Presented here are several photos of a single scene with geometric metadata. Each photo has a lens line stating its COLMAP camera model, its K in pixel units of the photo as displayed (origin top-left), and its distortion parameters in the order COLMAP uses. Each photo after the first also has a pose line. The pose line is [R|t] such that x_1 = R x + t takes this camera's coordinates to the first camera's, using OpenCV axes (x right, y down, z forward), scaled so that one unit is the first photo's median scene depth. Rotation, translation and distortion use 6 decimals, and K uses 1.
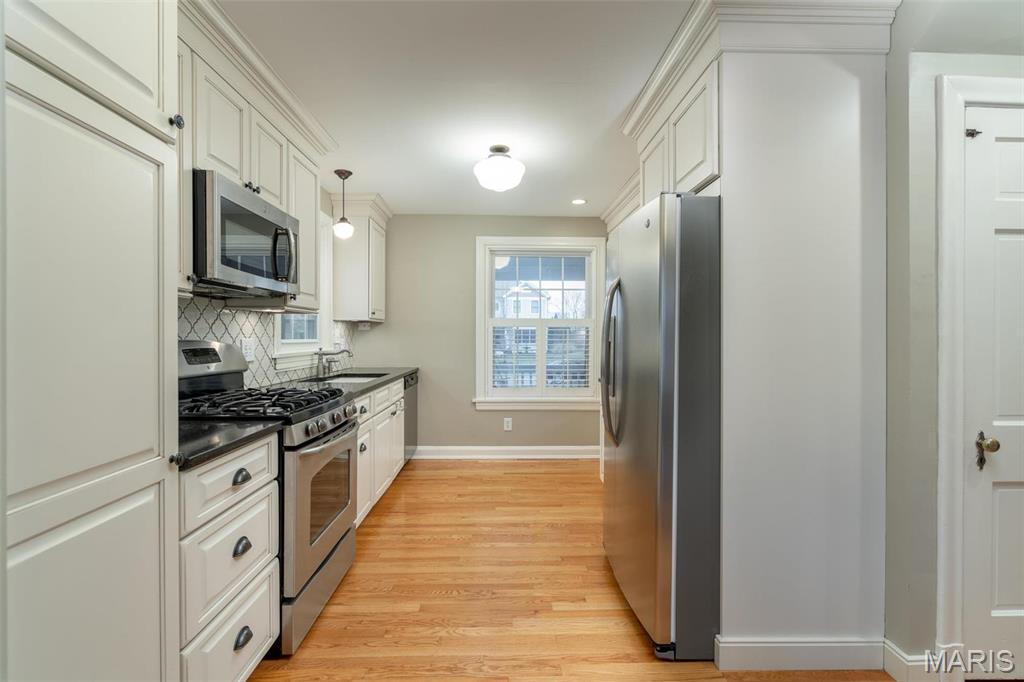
lens RADIAL K [[460.8, 0, 511.9], [0, 460.8, 338.9], [0, 0, 1]] dist [-0.001779, 0.000193]
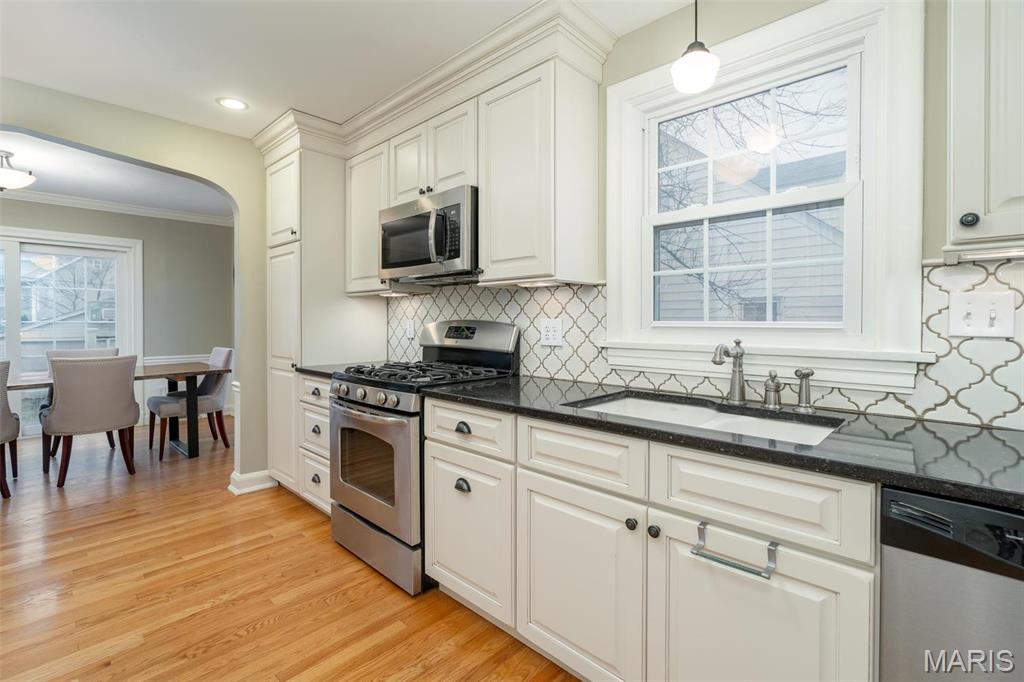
lens RADIAL K [[461.7, 0, 513.7], [0, 461.7, 325.0], [0, 0, 1]] dist [0.001314, 0.000428]
pose [[-0.708080, 0.004152, -0.706120, 0.110644], [-0.006143, 0.999909, 0.012039, 0.001118], [0.706105, 0.012862, -0.707990, 1.925358]]
